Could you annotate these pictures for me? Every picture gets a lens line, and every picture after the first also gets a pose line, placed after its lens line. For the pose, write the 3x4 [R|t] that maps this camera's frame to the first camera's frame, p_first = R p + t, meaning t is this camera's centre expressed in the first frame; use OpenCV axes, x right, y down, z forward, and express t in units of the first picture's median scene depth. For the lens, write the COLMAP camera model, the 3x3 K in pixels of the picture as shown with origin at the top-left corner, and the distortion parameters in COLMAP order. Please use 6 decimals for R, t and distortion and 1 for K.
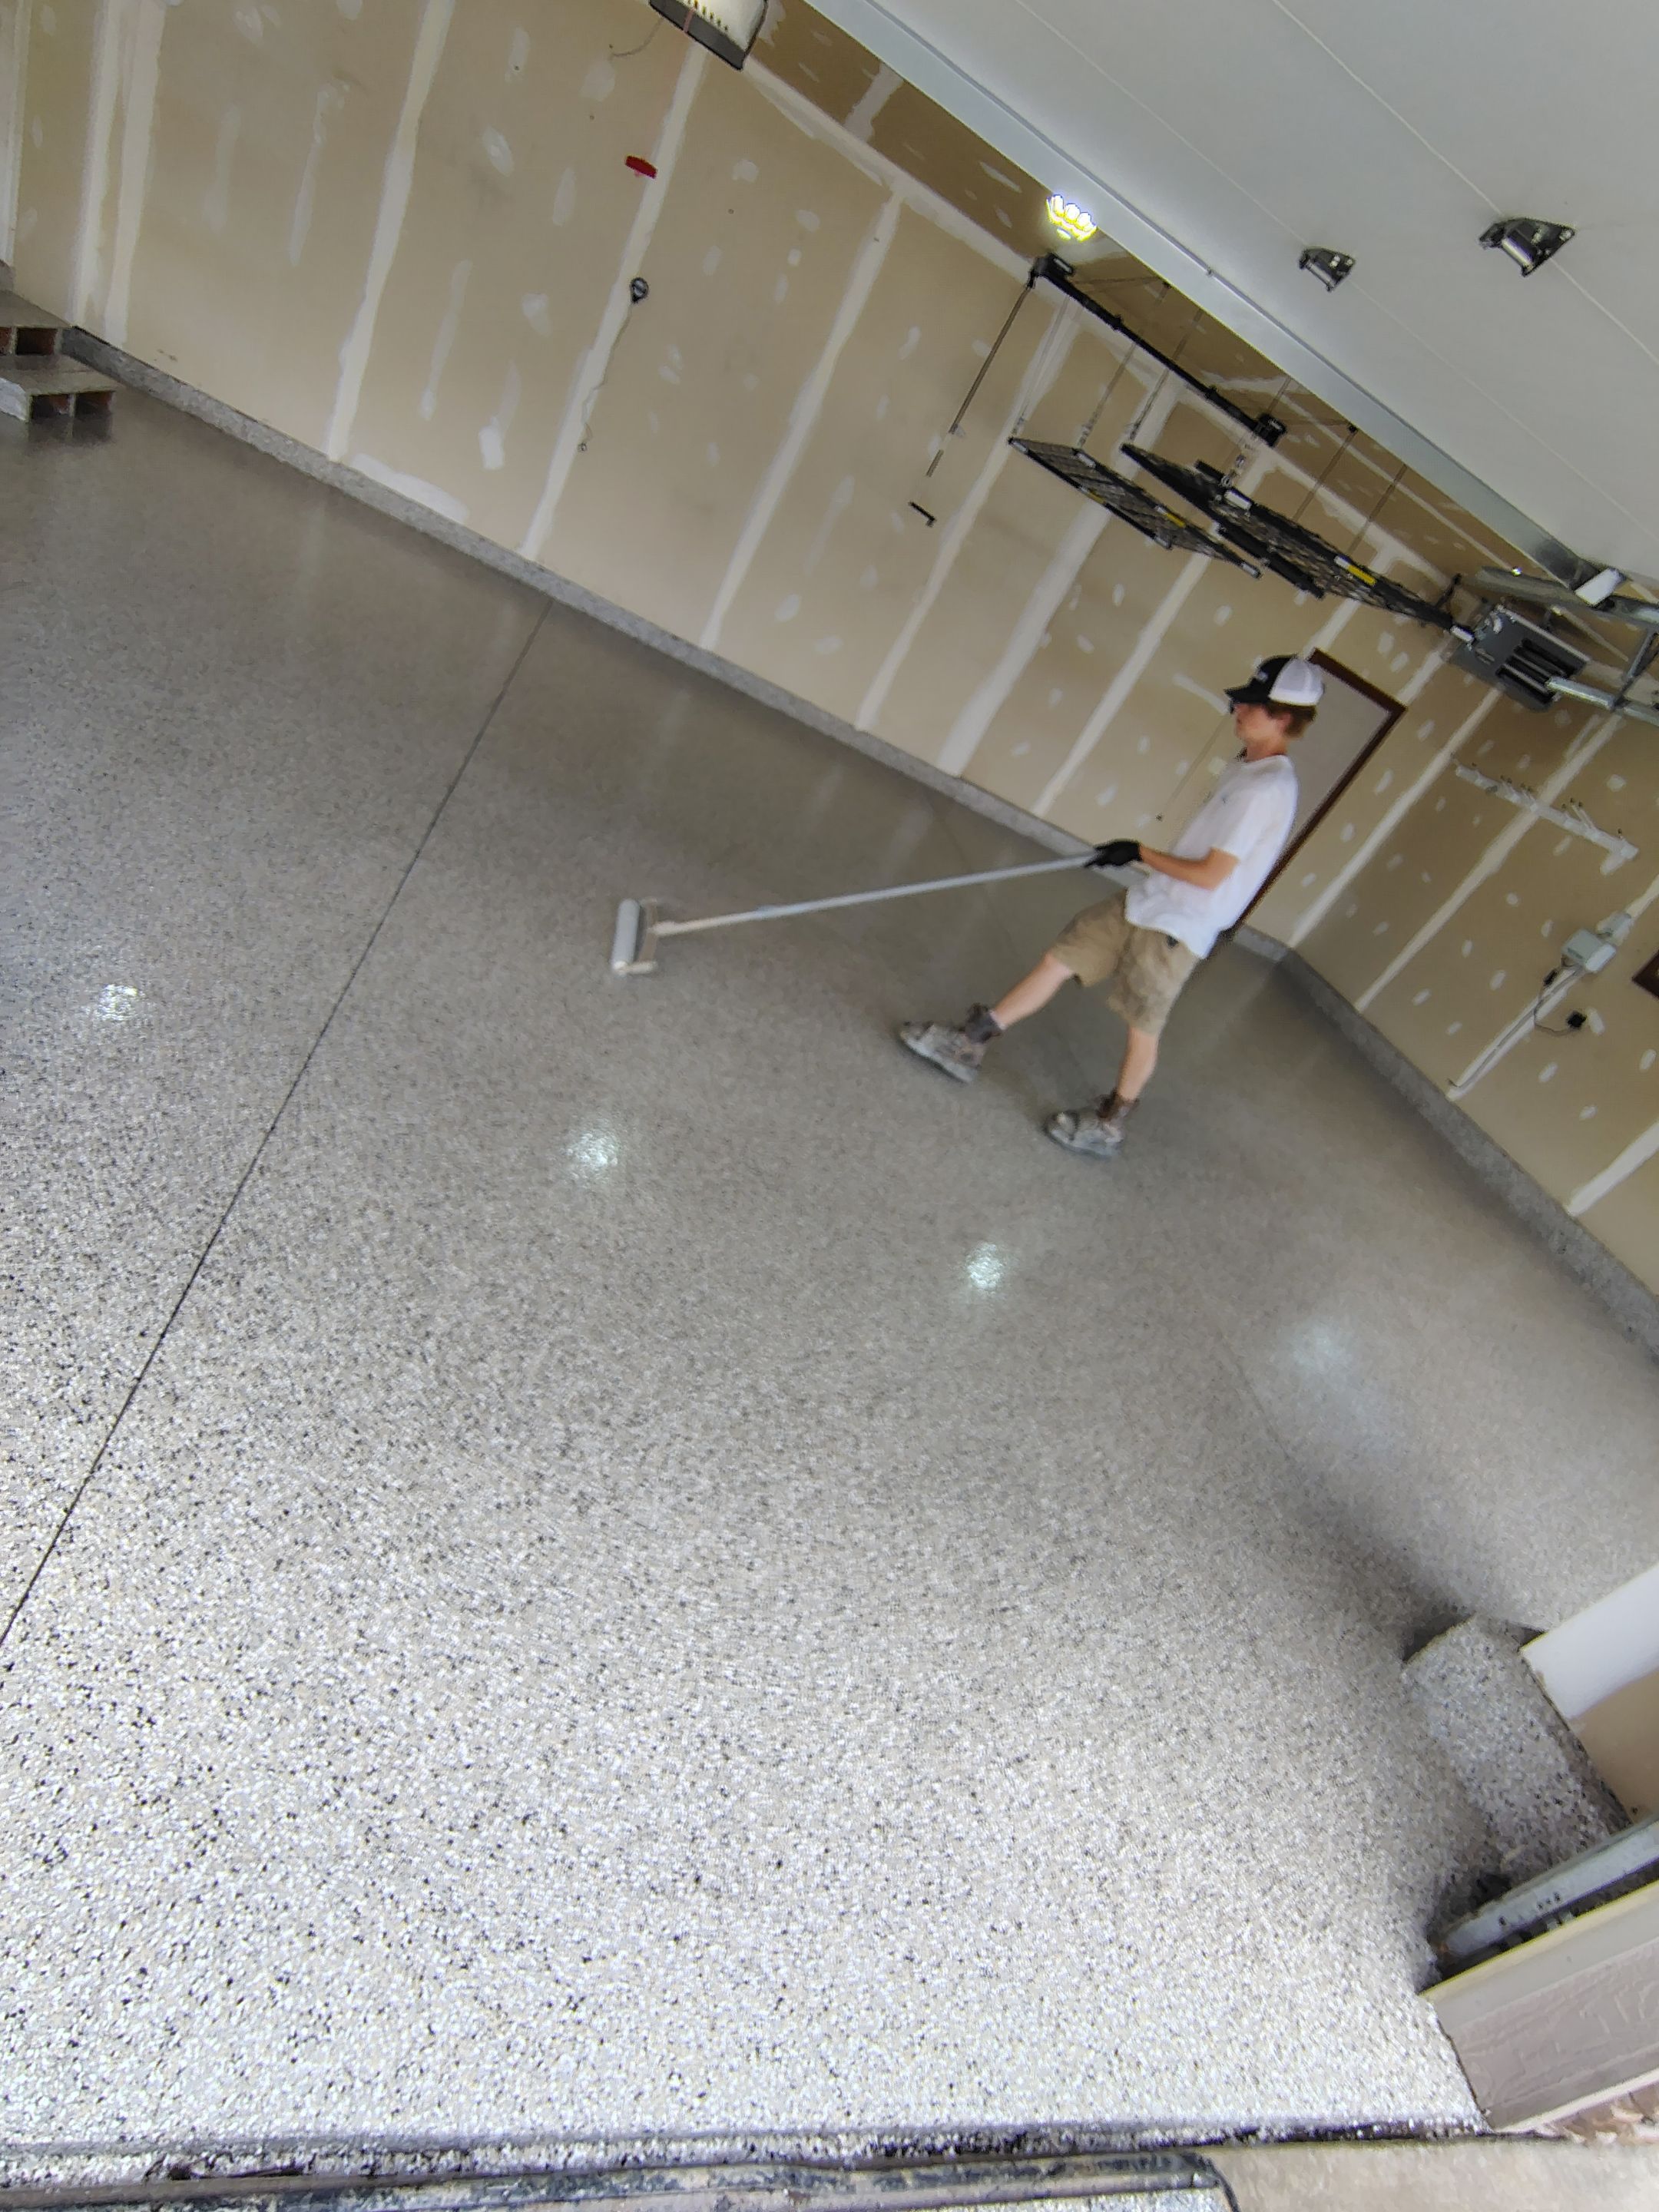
lens RADIAL K [[1040.7, 0, 815.1], [0, 1040.7, 1090.5], [0, 0, 1]] dist [-0.014260, 0.006547]
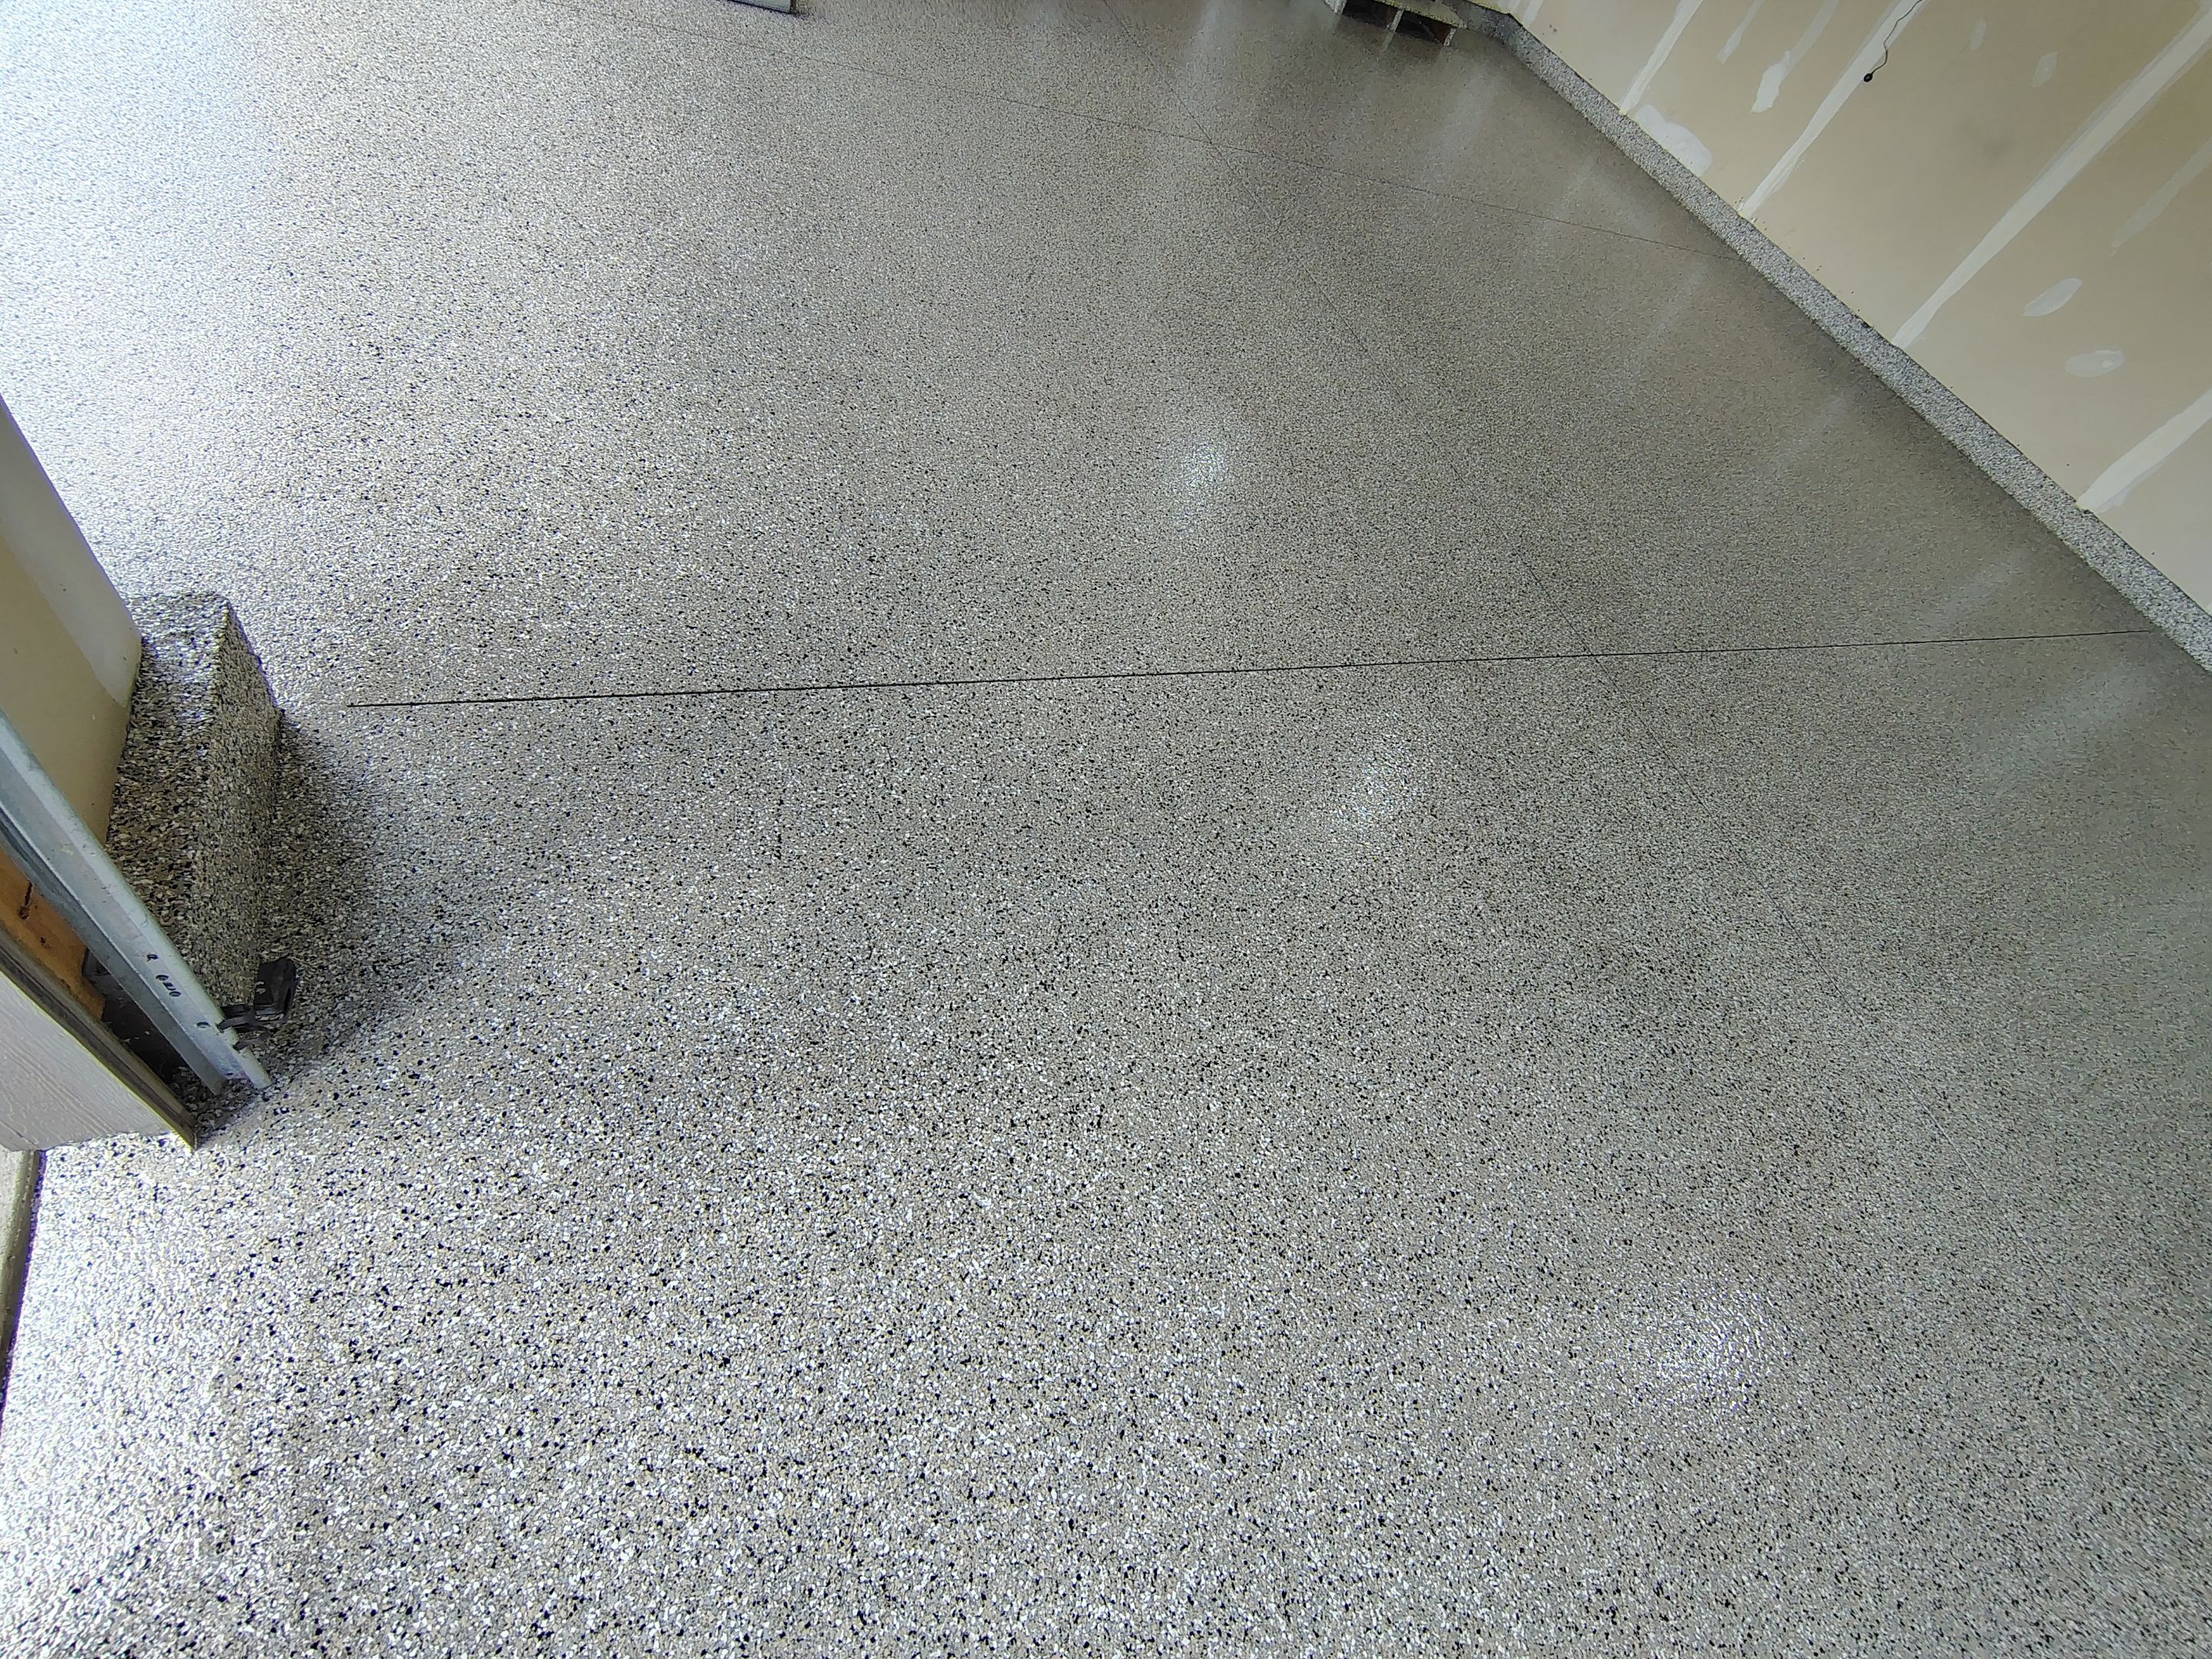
lens RADIAL K [[1040.7, 0, 1114.0], [0, 1040.7, 821.3], [0, 0, 1]] dist [-0.014260, 0.006547]
pose [[0.337516, 0.461056, -0.820677, 1.327707], [-0.640731, 0.751221, 0.158526, 0.192253], [0.689600, 0.472327, 0.548962, 1.077144]]
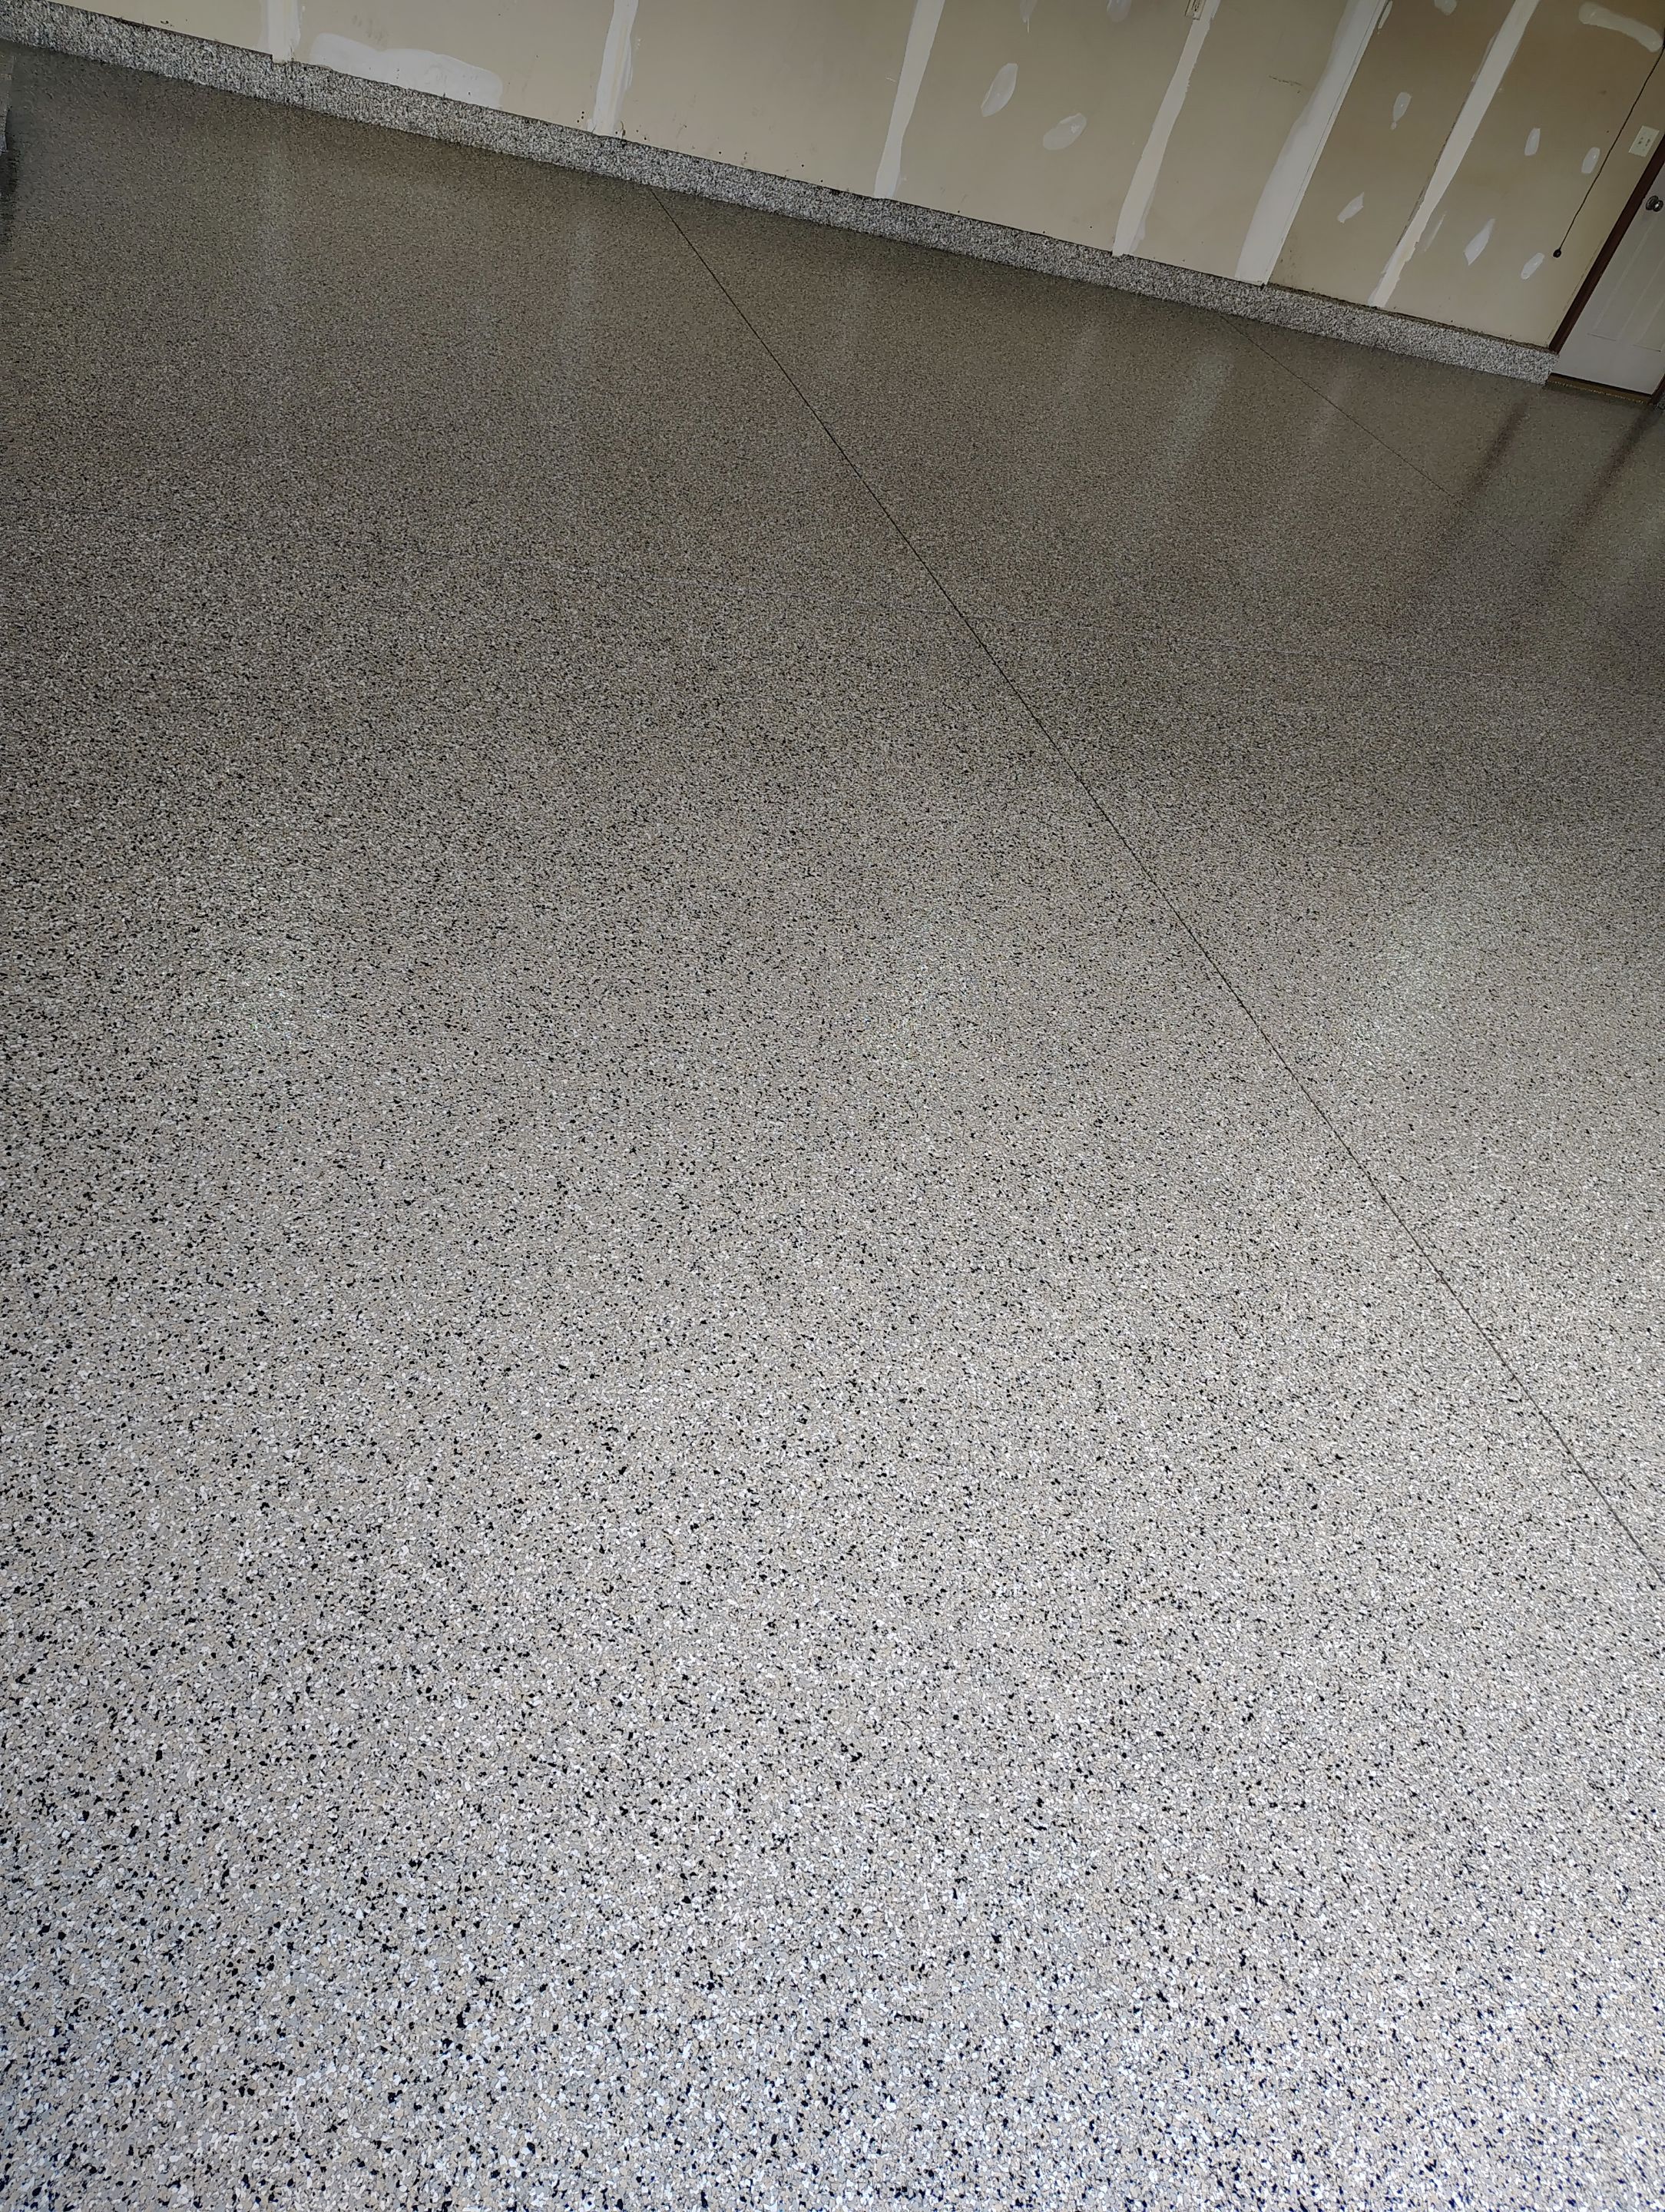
lens RADIAL K [[1508.9, 0, 813.3], [0, 1508.9, 1095.6], [0, 0, 1]] dist [0.042895, -0.045225]
pose [[0.960242, -0.278761, -0.015116, -0.816930], [0.273773, 0.929703, 0.246375, -0.452458], [-0.054626, -0.240718, 0.969057, -0.072881]]
